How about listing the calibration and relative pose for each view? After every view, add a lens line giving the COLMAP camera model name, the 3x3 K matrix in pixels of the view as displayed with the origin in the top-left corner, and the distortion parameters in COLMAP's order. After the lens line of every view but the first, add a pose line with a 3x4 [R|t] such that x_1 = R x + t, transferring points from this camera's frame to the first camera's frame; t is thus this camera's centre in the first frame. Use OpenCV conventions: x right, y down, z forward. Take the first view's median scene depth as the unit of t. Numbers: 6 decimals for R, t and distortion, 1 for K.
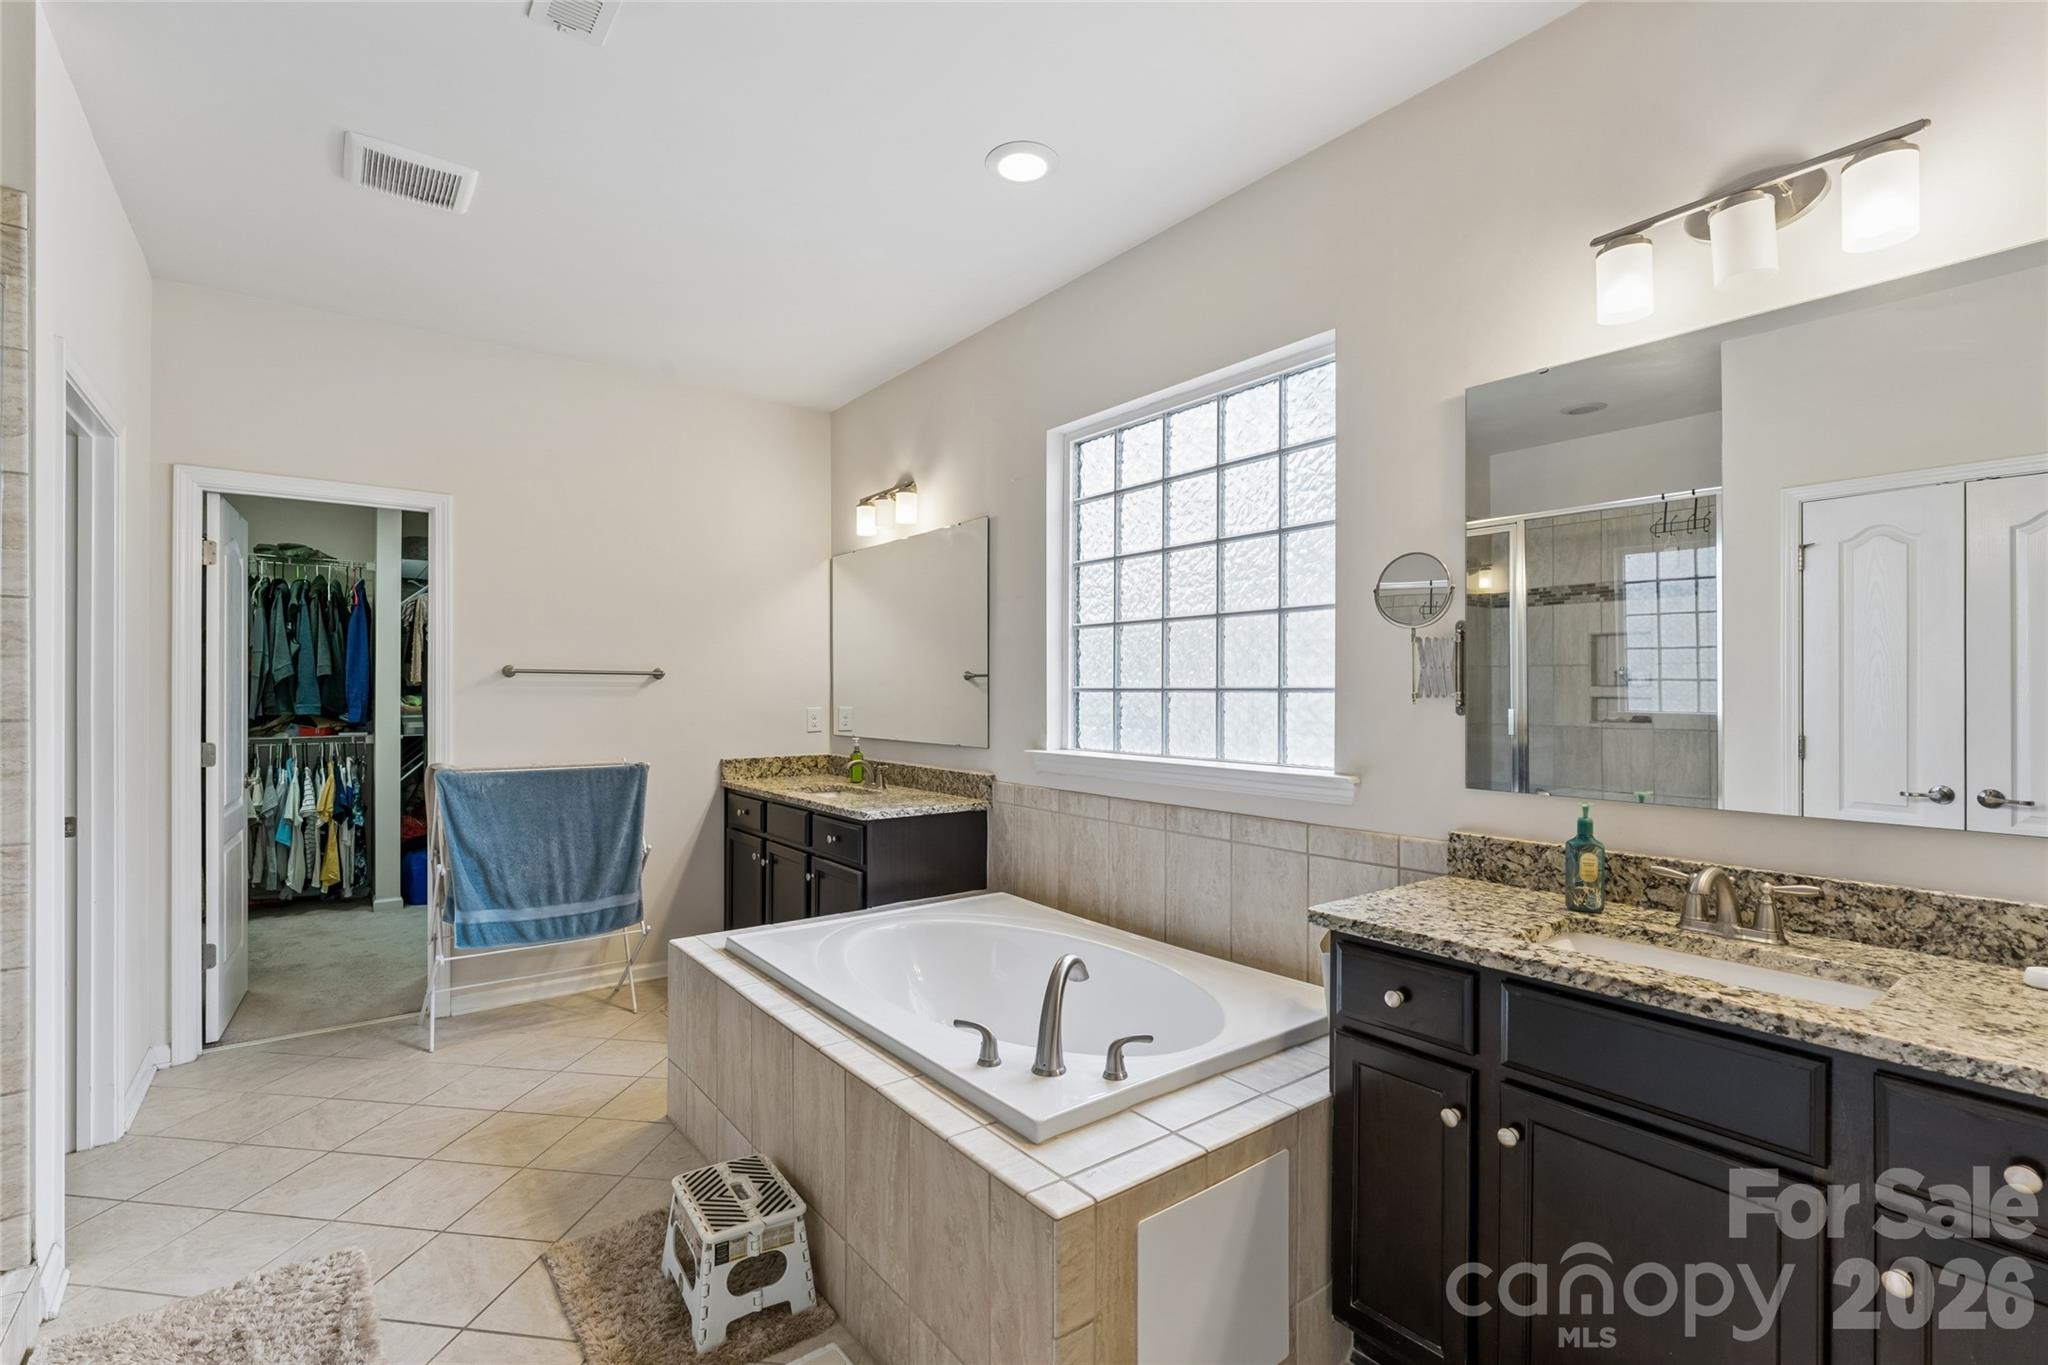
lens RADIAL K [[930.4, 0, 1016.7], [0, 930.4, 700.0], [0, 0, 1]] dist [-0.002531, -0.000025]
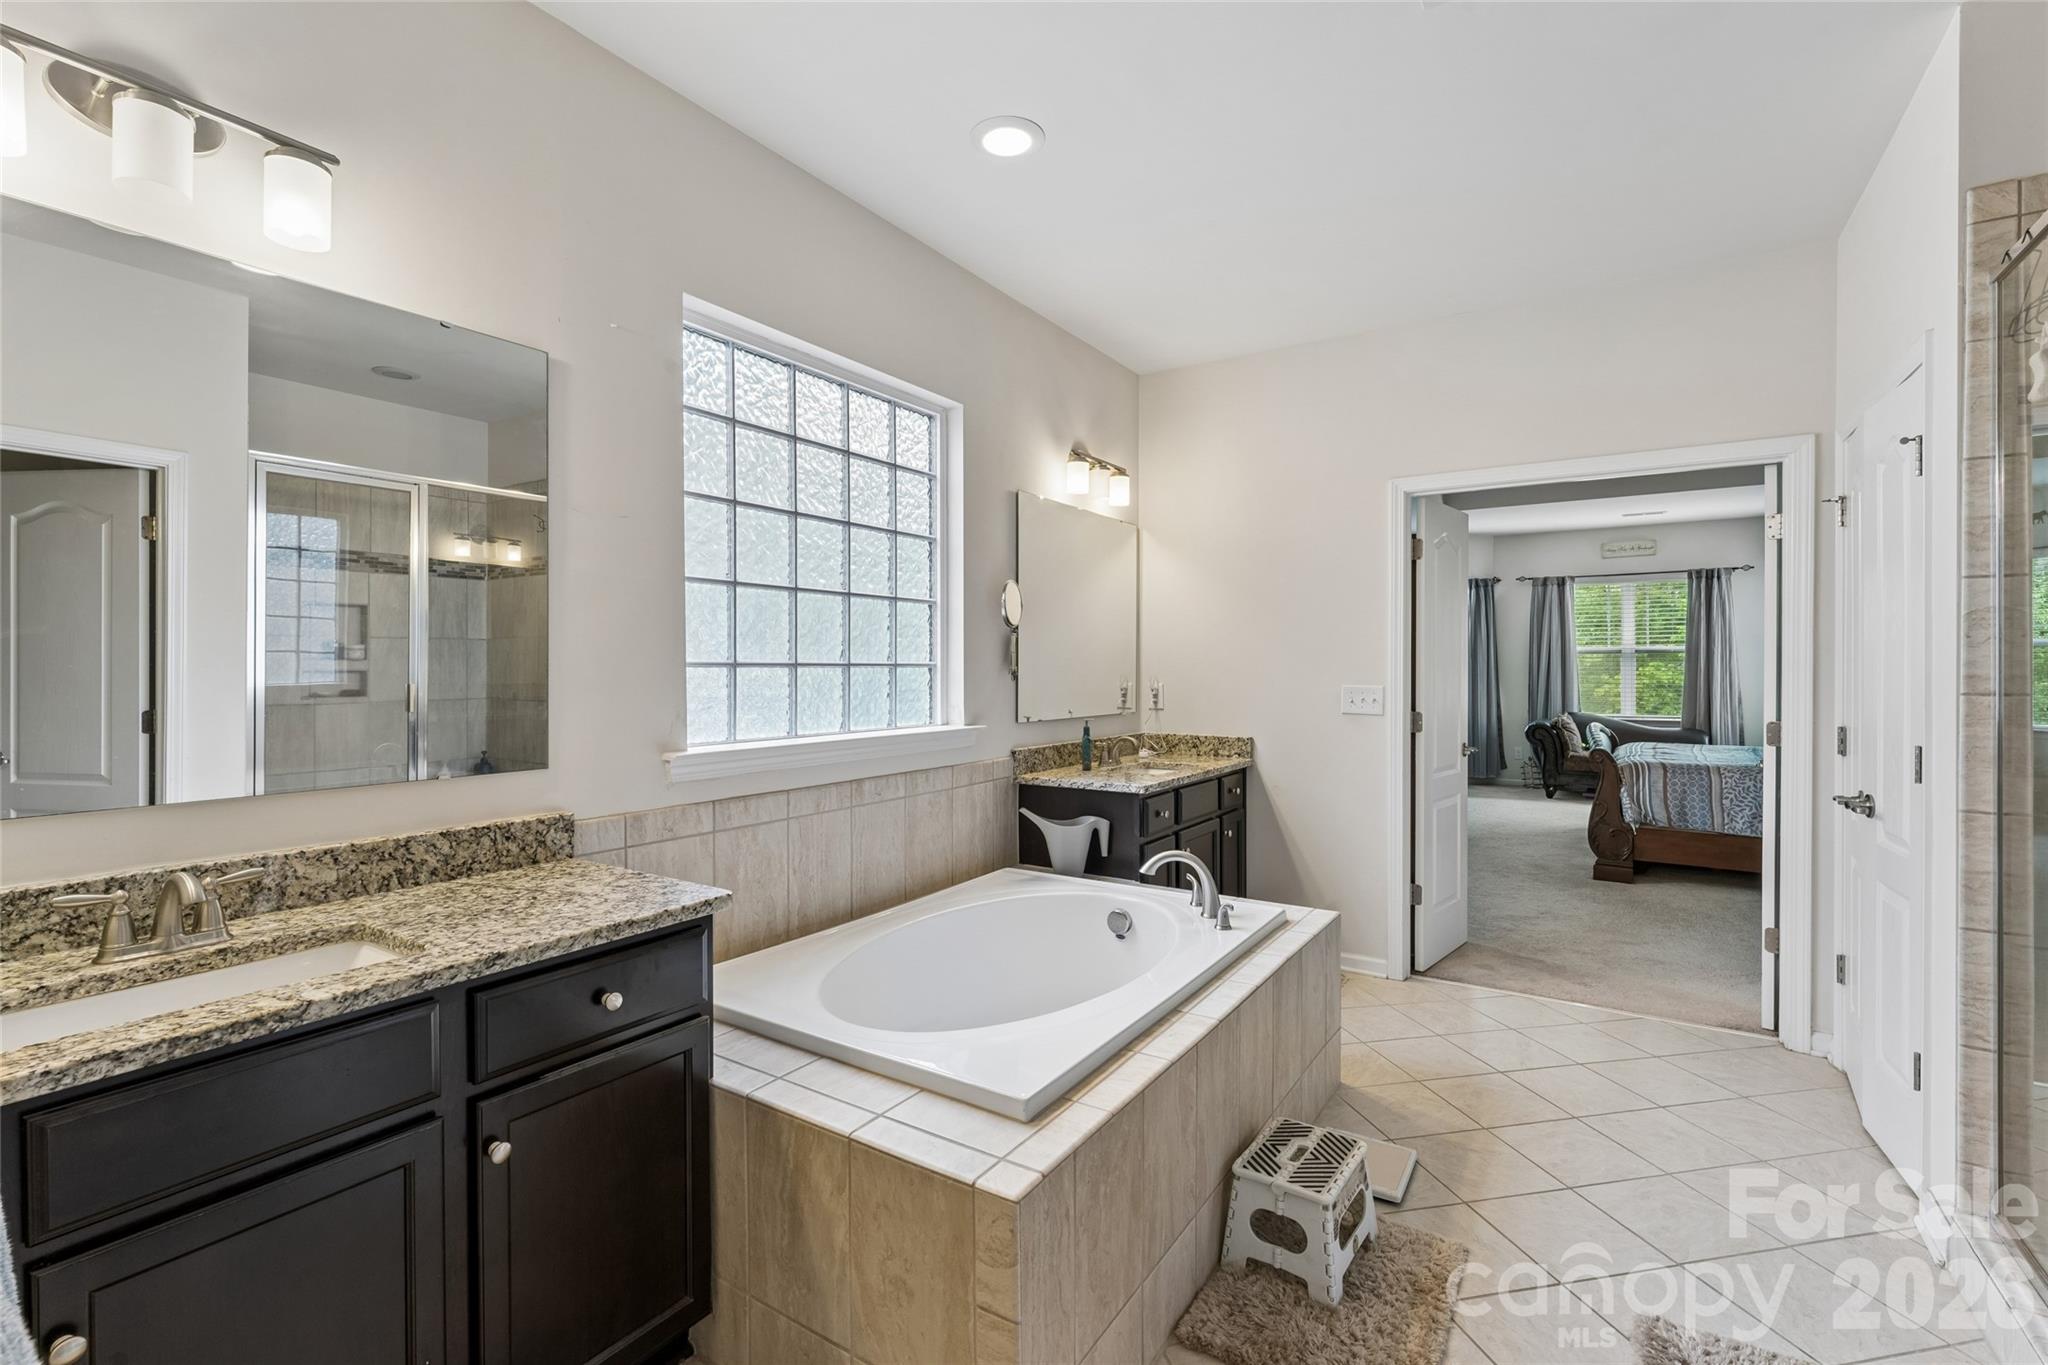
lens RADIAL K [[912.7, 0, 1009.1], [0, 912.7, 672.1], [0, 0, 1]] dist [-0.001202, 0.000438]
pose [[-0.336020, -0.008387, 0.941818, -0.789741], [0.005331, 0.999927, 0.010807, -0.012946], [-0.941840, 0.008652, -0.335951, 1.135963]]
